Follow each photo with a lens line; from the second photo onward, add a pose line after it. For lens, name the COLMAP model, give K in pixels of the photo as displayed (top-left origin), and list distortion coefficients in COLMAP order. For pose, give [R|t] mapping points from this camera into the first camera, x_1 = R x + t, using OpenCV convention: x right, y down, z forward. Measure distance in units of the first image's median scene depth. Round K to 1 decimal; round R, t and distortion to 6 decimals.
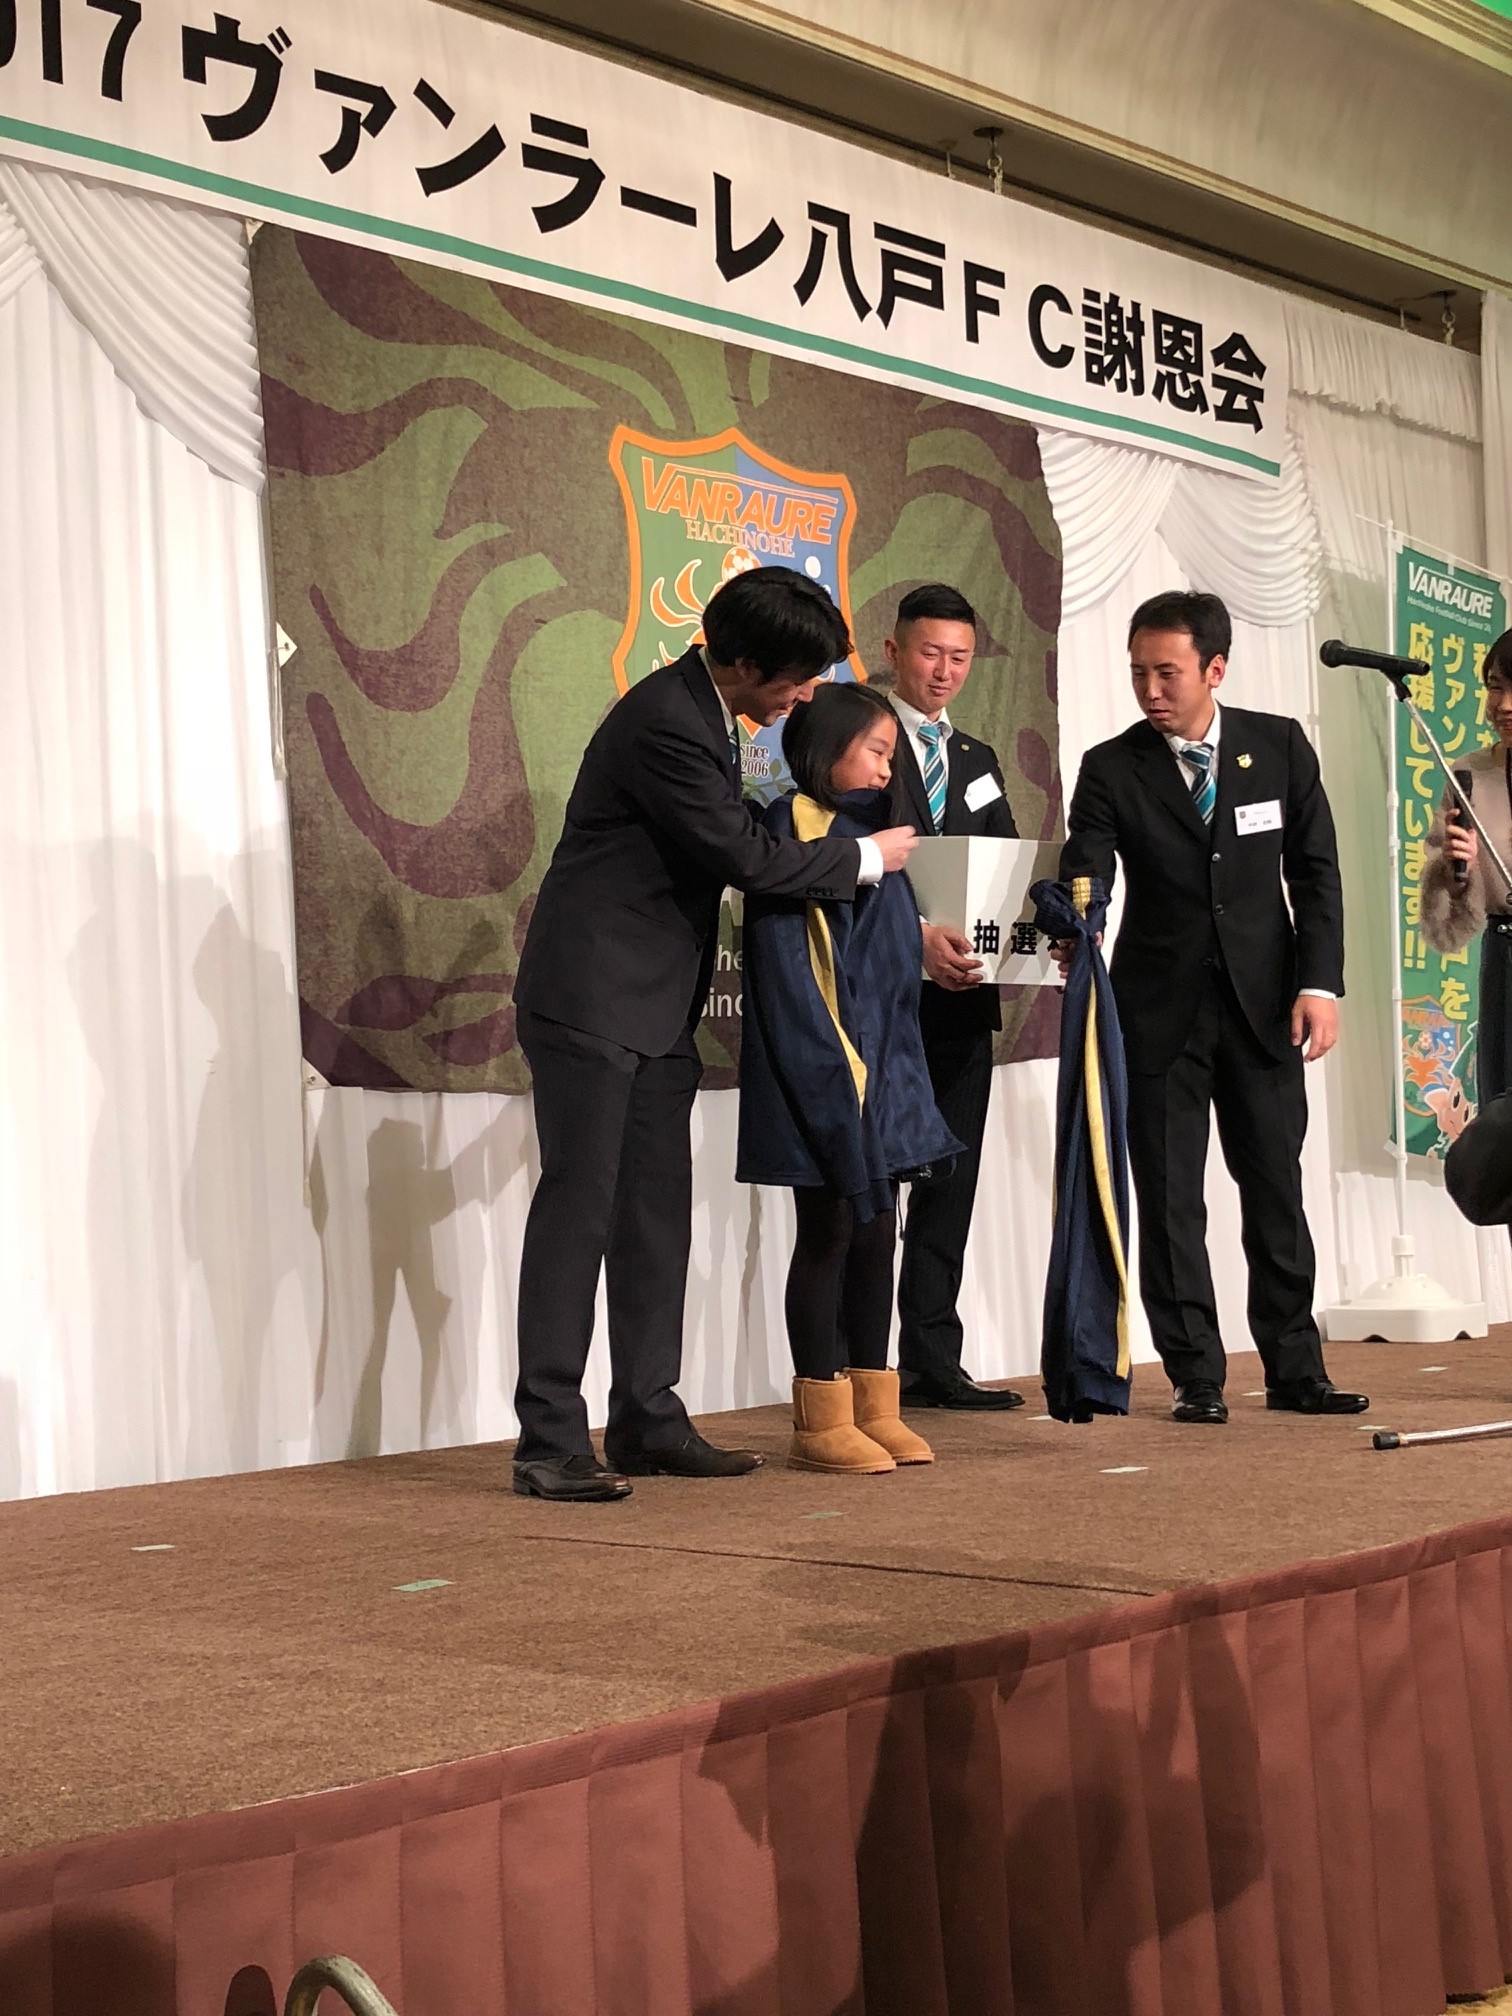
lens RADIAL K [[2787.4, 0, 785.6], [0, 2787.4, 994.3], [0, 0, 1]] dist [0.073105, 0.000000]
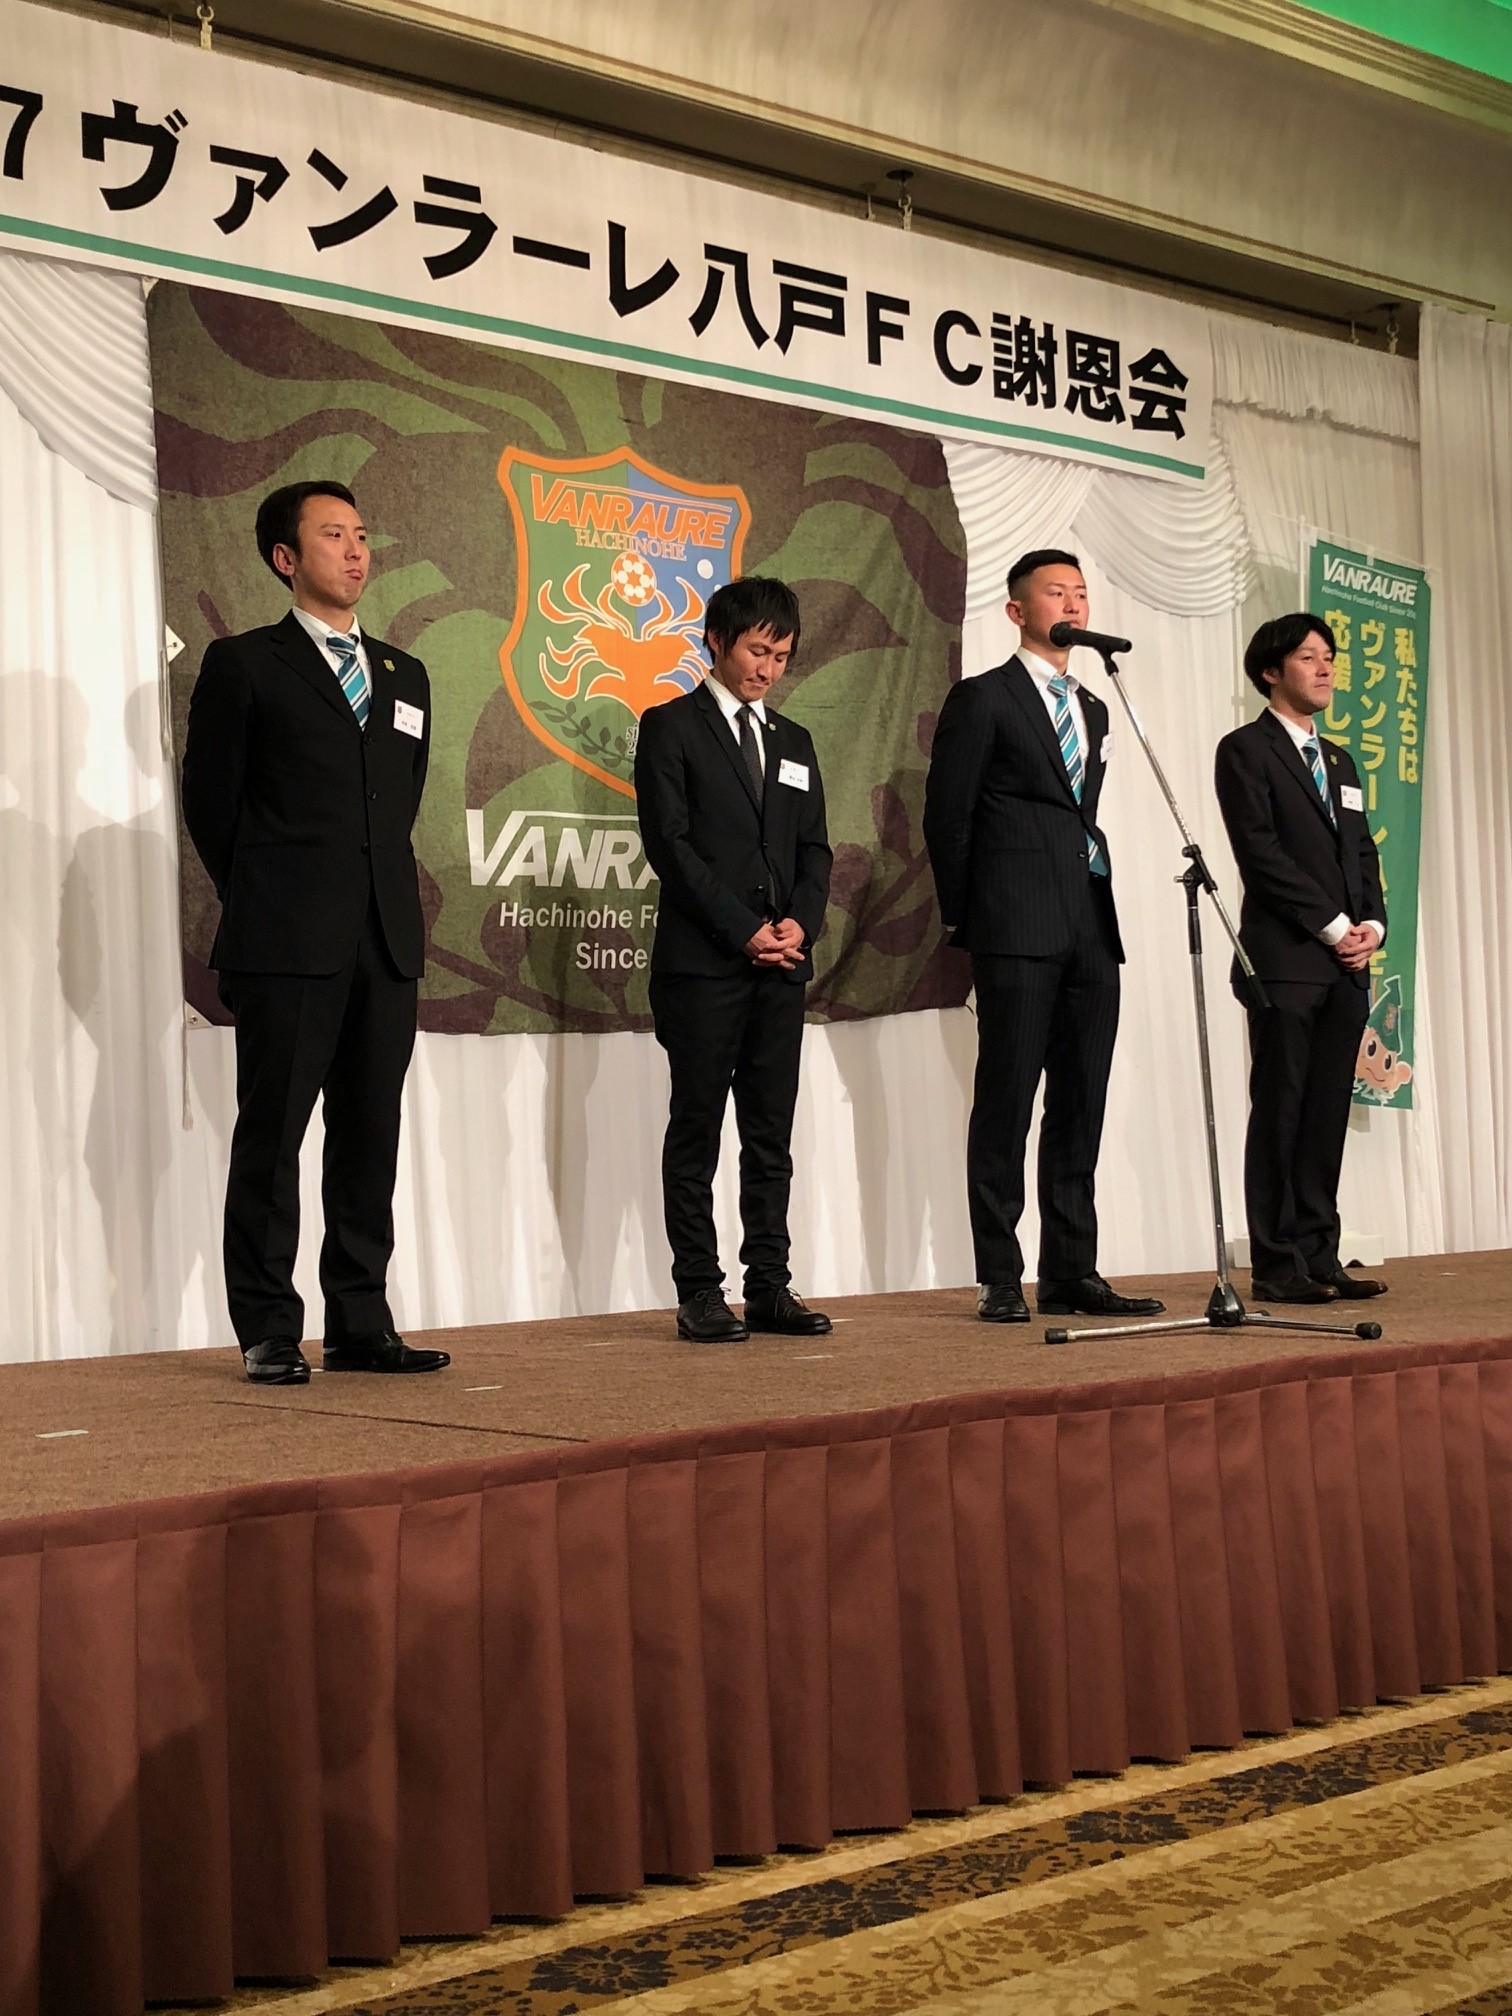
lens RADIAL K [[2542.3, 0, 768.6], [0, 2542.3, 992.7], [0, 0, 1]] dist [0.065587, 0.000000]
pose [[0.991312, -0.003303, -0.131491, 0.166598], [0.003816, 0.999986, 0.003655, 0.013294], [0.131477, -0.004125, 0.991311, -0.011541]]
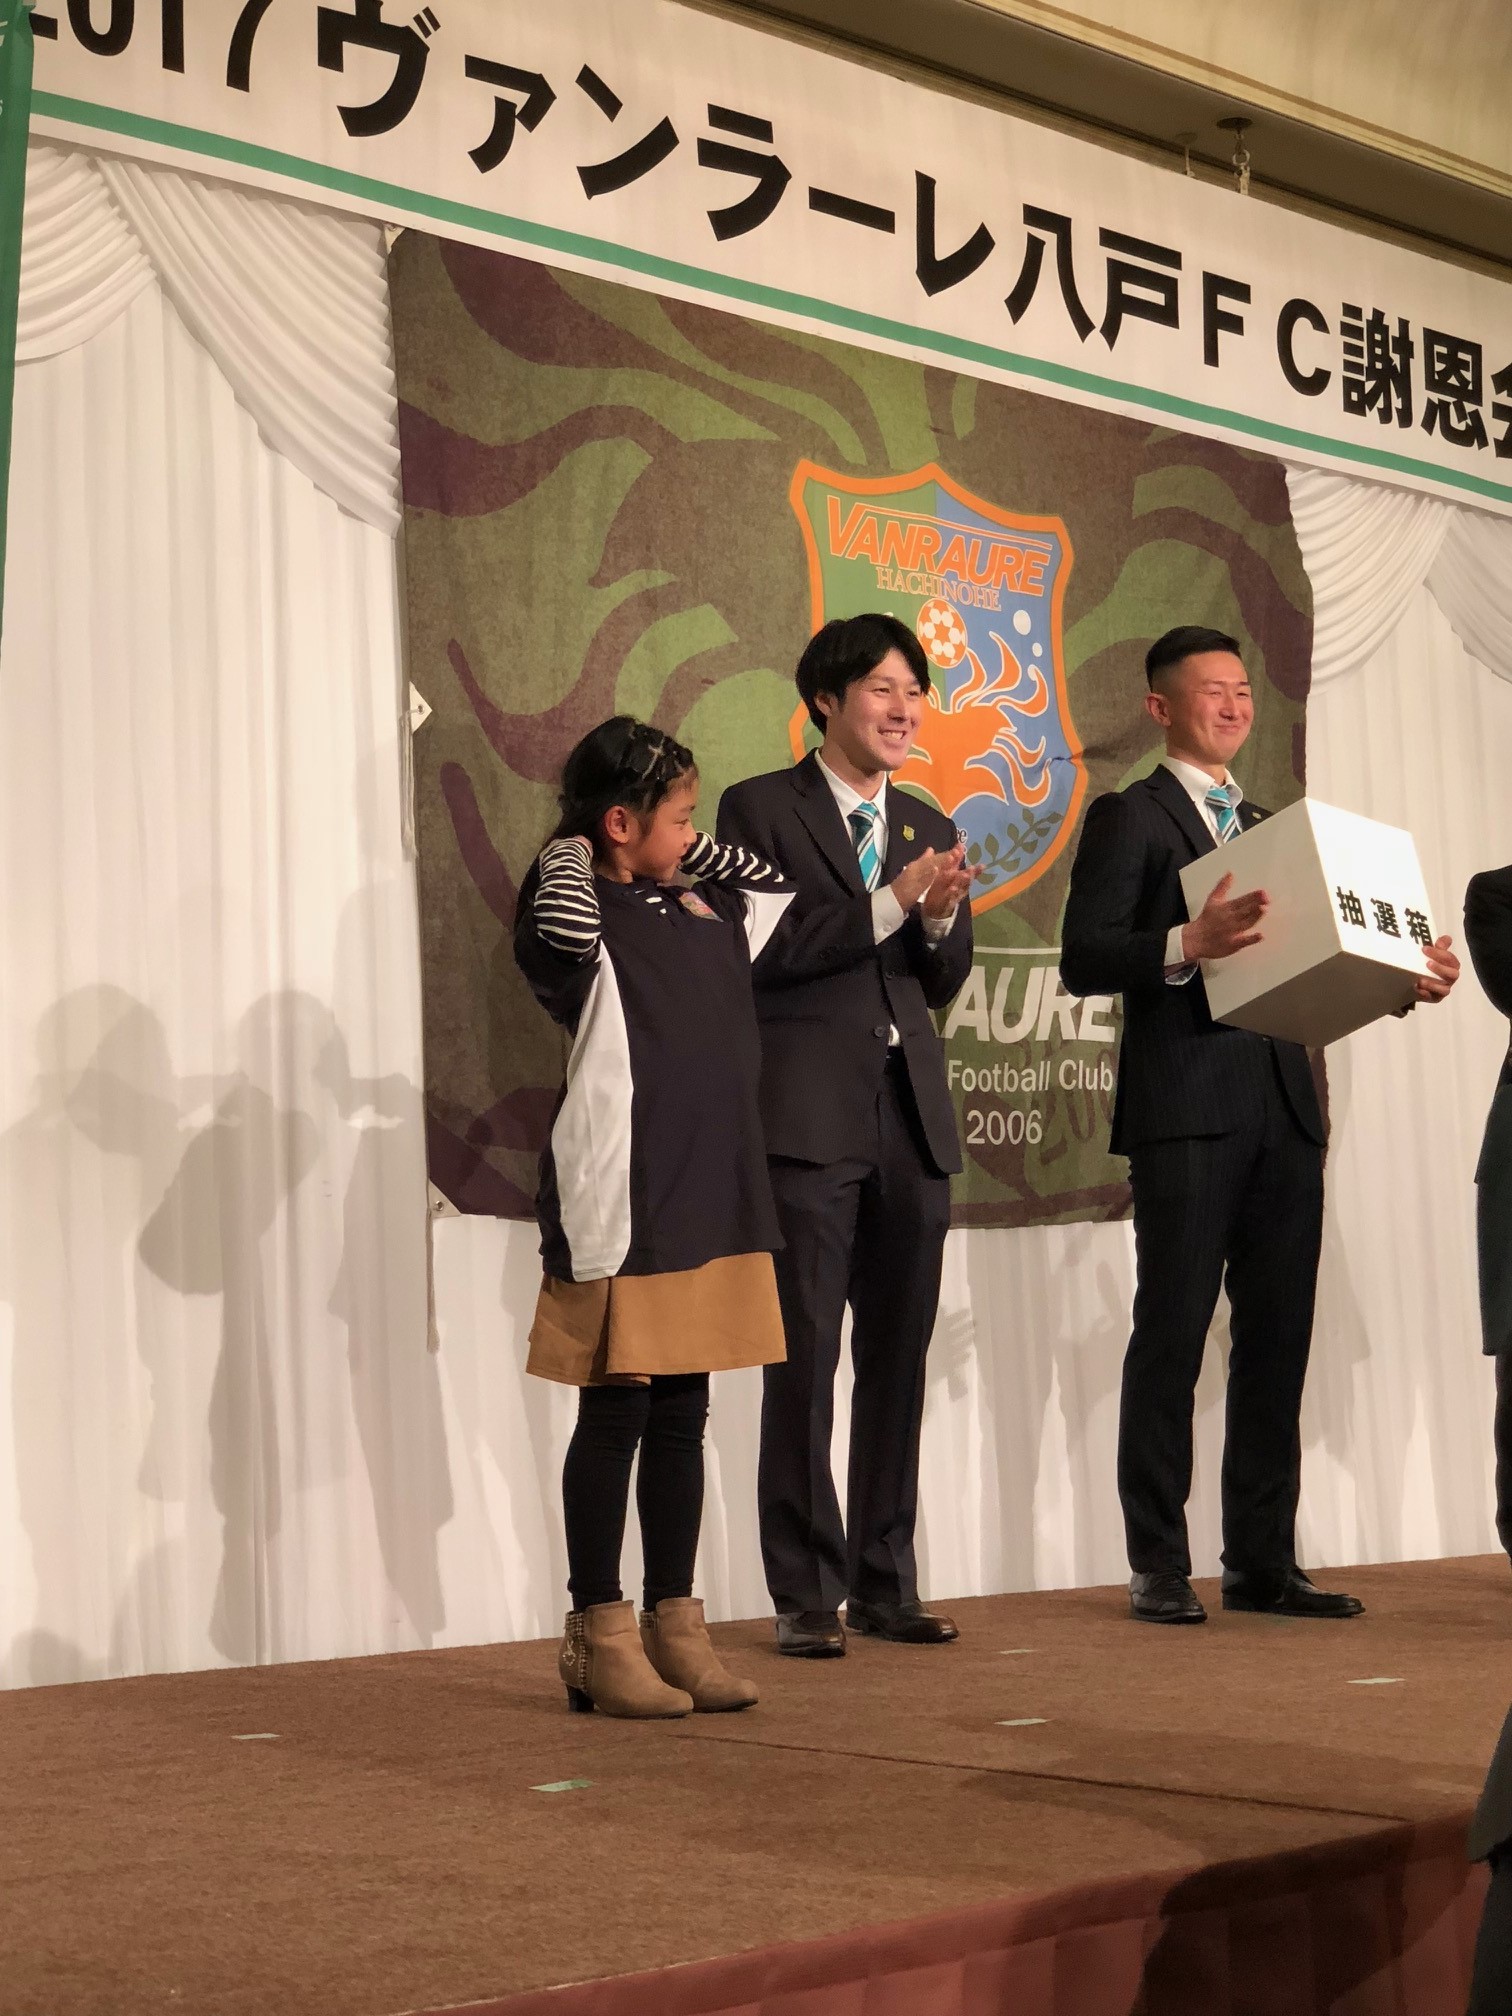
lens RADIAL K [[3291.5, 0, 804.0], [0, 3291.5, 1009.7], [0, 0, 1]] dist [0.108968, 0.000000]
pose [[0.998576, 0.015933, -0.050906, -0.003648], [-0.017676, 0.999266, -0.033991, 0.002153], [0.050327, 0.034842, 0.998125, -0.017214]]
